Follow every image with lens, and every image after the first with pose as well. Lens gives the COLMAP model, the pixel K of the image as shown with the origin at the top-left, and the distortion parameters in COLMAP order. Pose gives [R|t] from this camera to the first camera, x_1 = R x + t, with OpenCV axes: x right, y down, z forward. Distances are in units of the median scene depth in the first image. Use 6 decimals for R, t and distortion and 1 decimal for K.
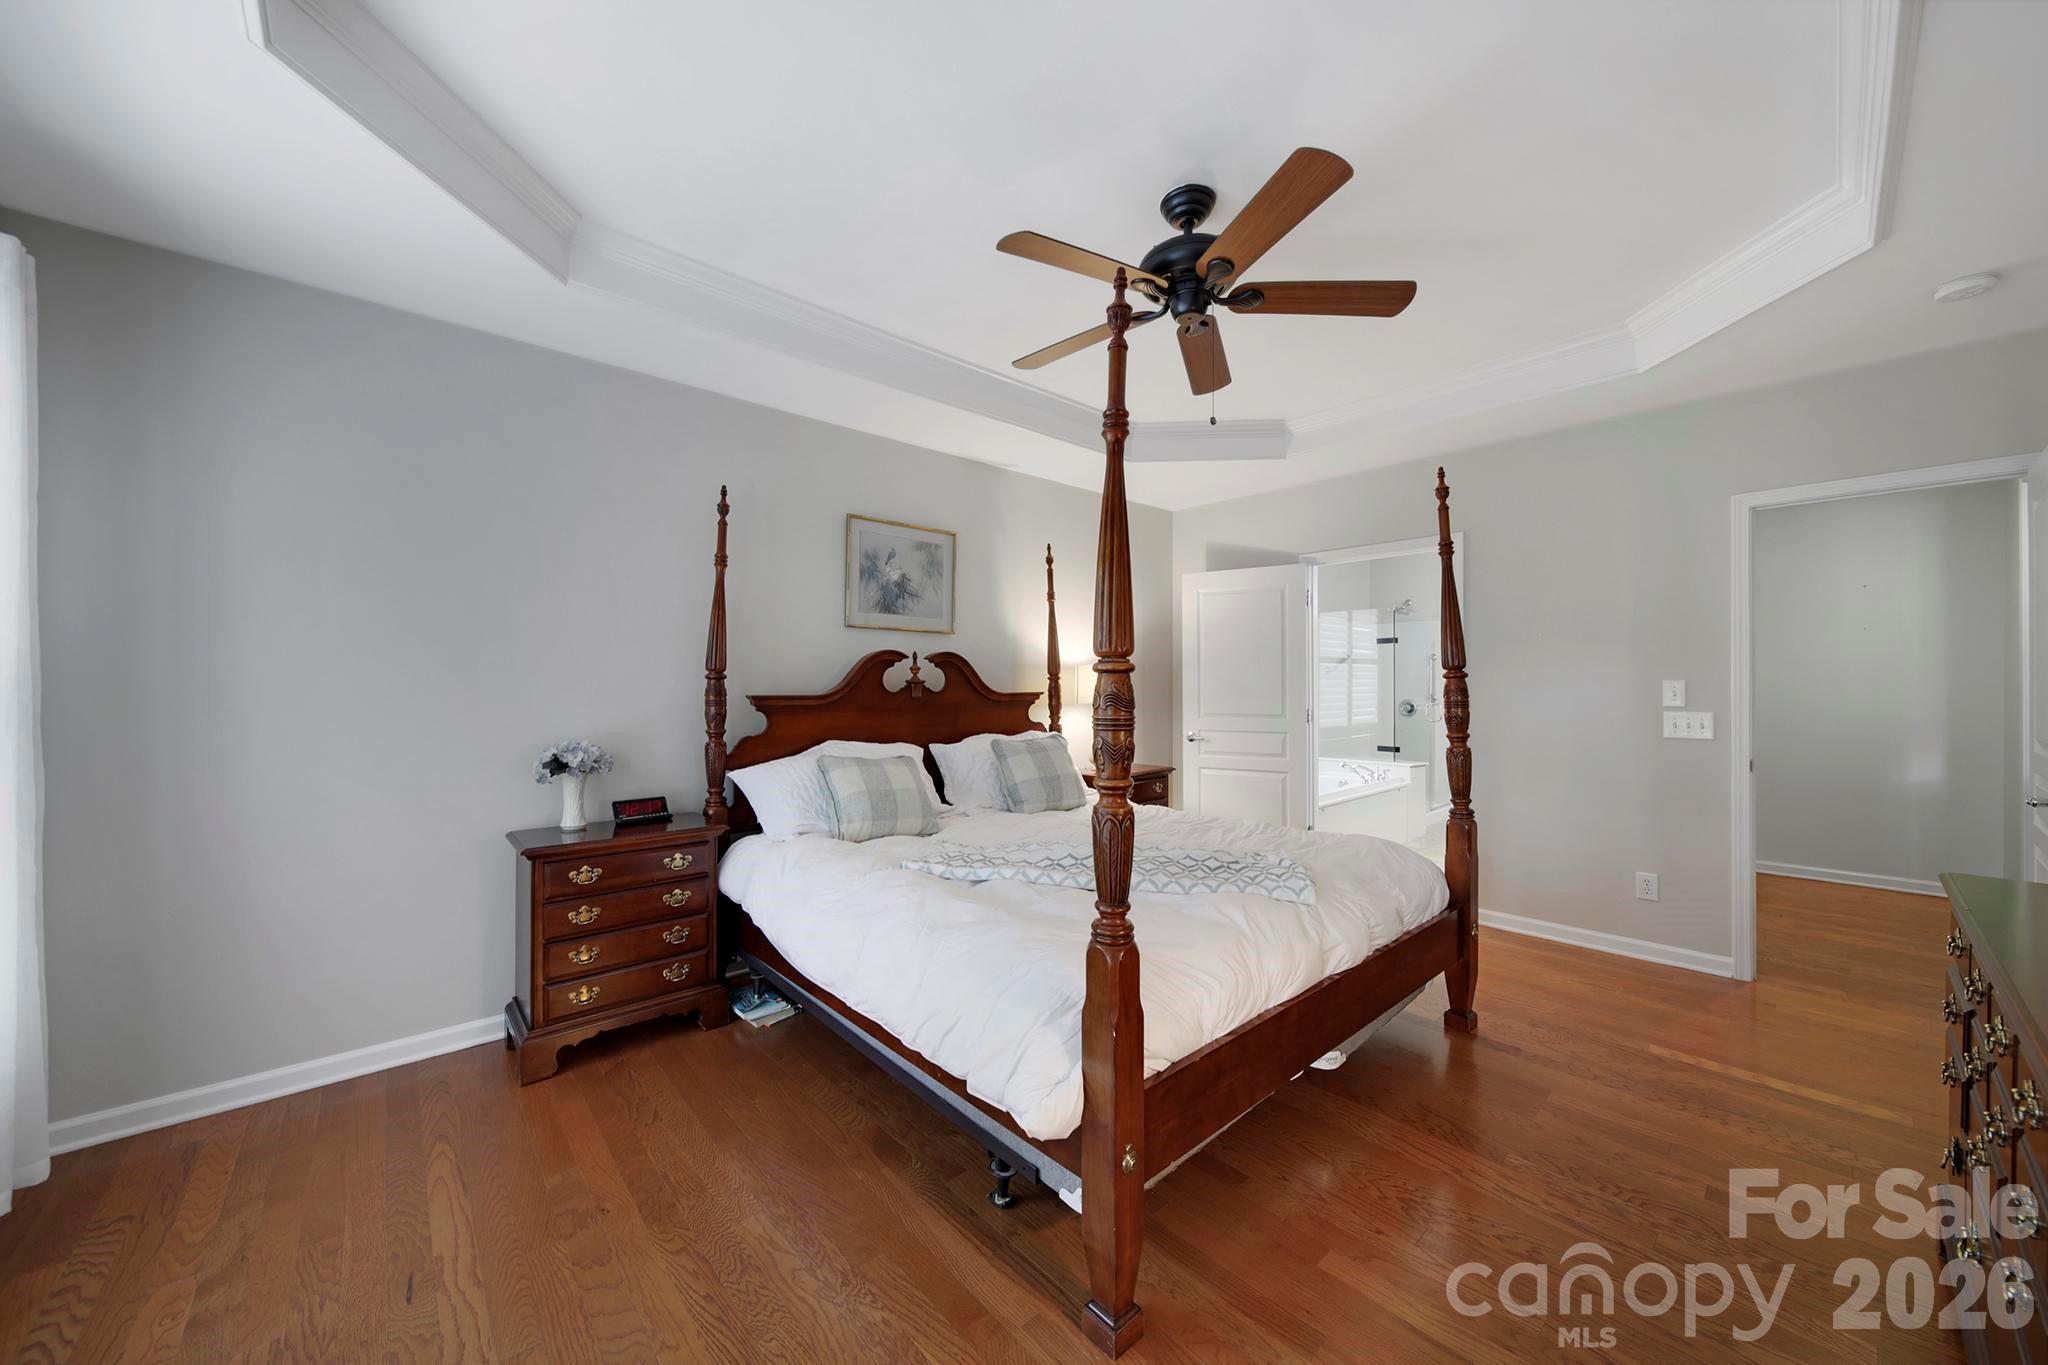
lens RADIAL K [[720.0, 0, 1024.8], [0, 720.0, 685.6], [0, 0, 1]] dist [0.000596, 0.000051]
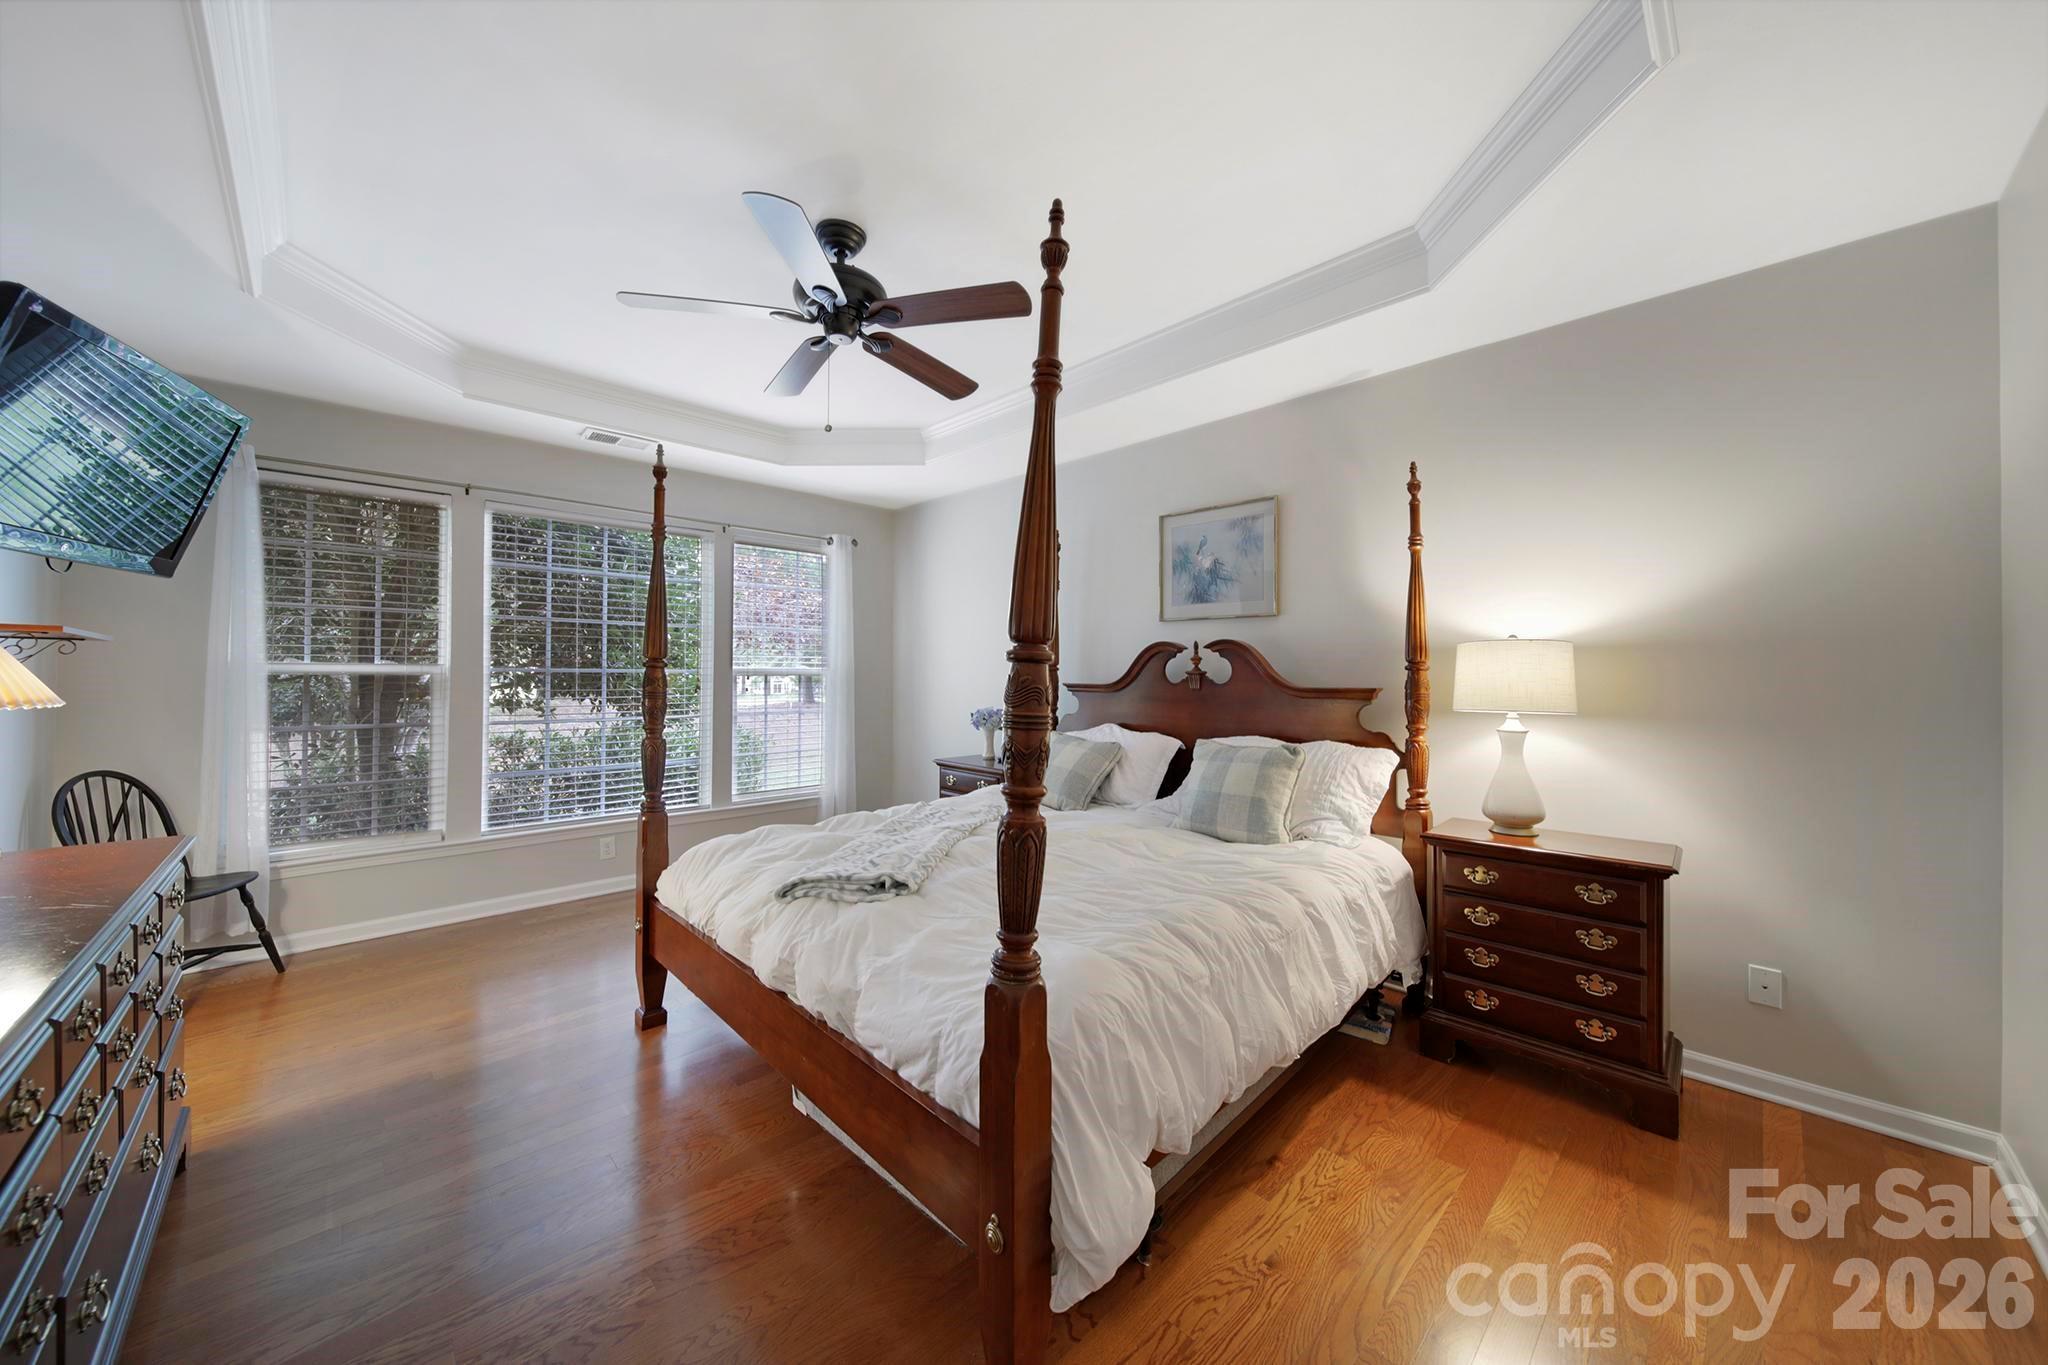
lens RADIAL K [[720.0, 0, 1025.3], [0, 720.0, 674.4], [0, 0, 1]] dist [0.000596, 0.000051]
pose [[0.044875, 0.000197, -0.998993, 0.783317], [-0.007850, 0.999969, -0.000155, -0.001153], [0.998962, 0.007849, 0.044875, 0.723180]]
